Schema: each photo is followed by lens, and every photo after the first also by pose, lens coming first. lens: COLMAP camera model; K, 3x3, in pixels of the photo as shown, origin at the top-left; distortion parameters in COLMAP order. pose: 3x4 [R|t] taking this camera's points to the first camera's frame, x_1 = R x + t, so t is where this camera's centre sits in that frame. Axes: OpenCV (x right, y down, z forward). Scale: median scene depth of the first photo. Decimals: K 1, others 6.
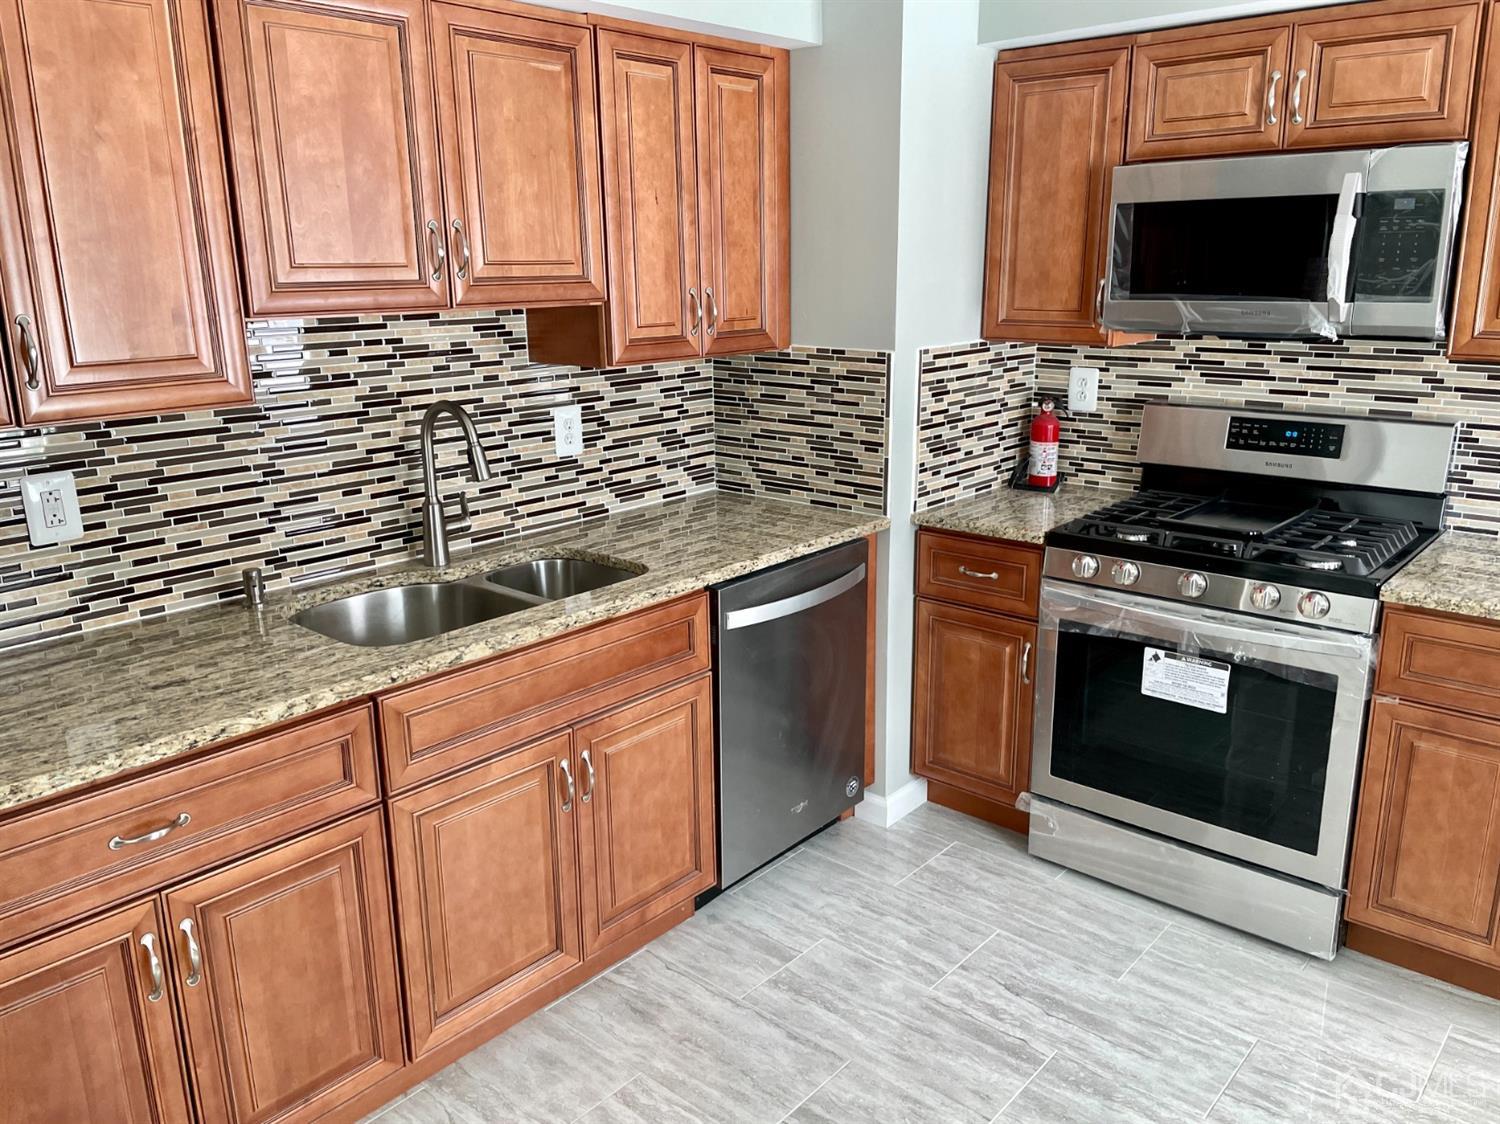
lens RADIAL K [[1173.9, 0, 735.8], [0, 1173.9, 556.4], [0, 0, 1]] dist [0.077049, -0.088574]
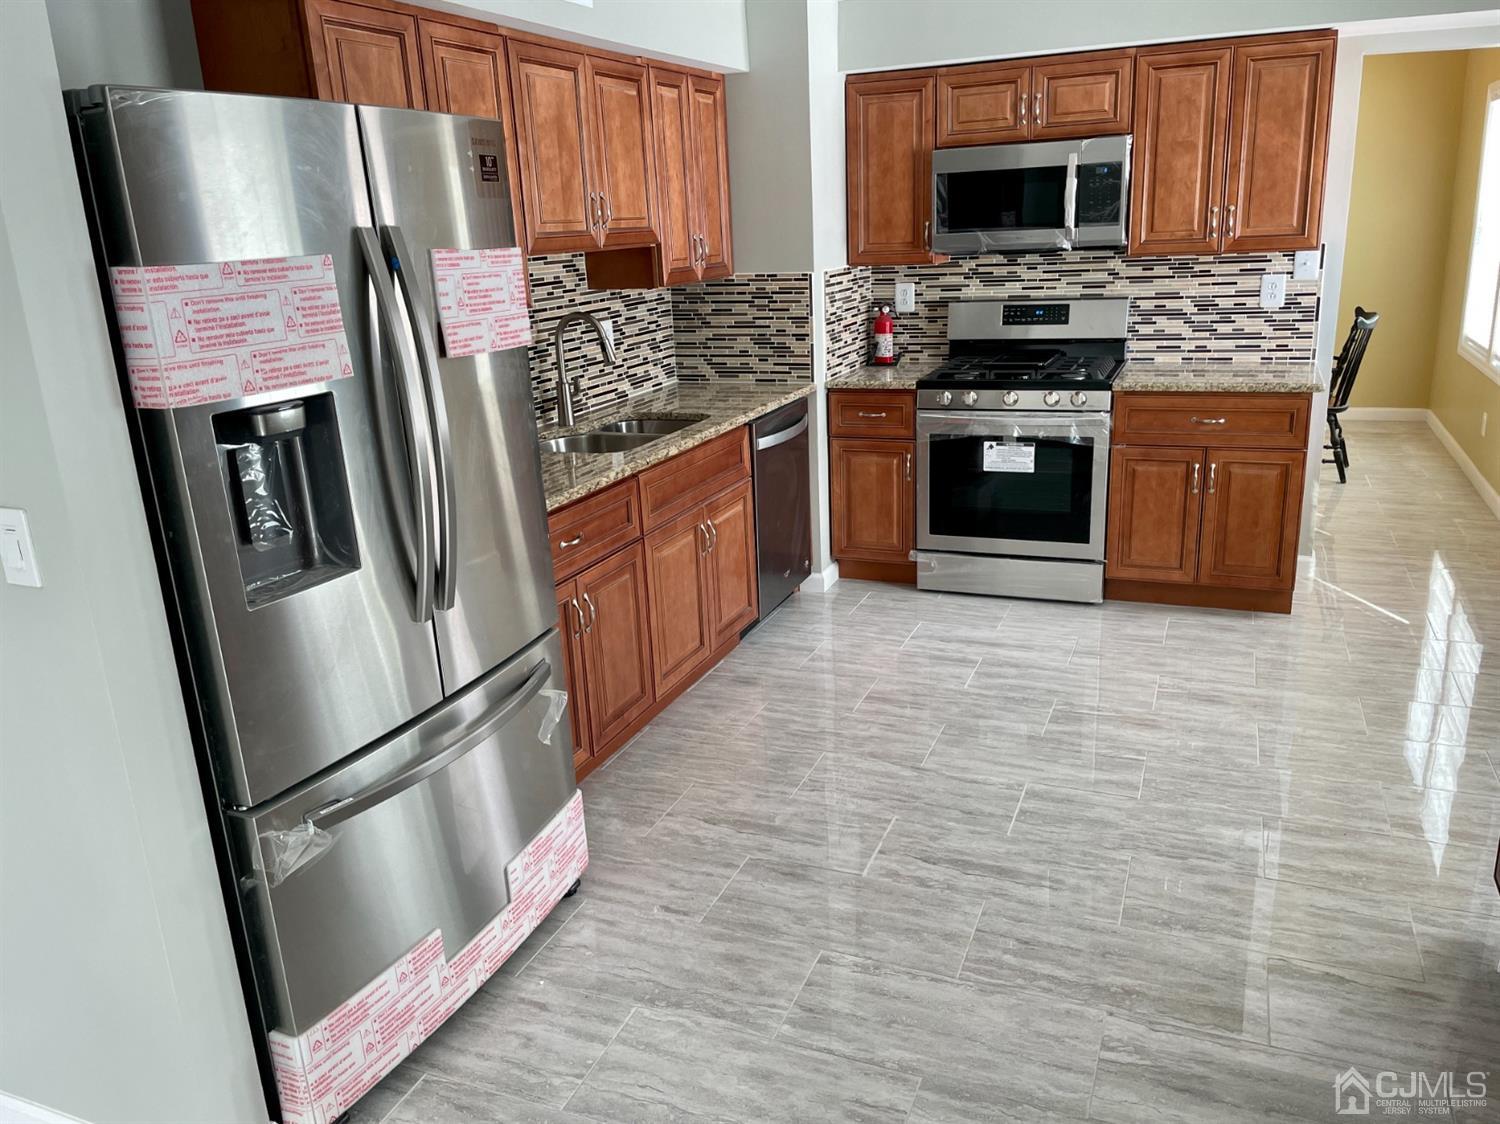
lens RADIAL K [[1173.9, 0, 749.0], [0, 1173.9, 567.3], [0, 0, 1]] dist [0.077049, -0.088574]
pose [[0.945453, -0.120286, 0.302737, -0.482881], [0.111508, 0.992690, 0.046183, 0.135553], [-0.306079, -0.009906, 0.951954, -0.474486]]
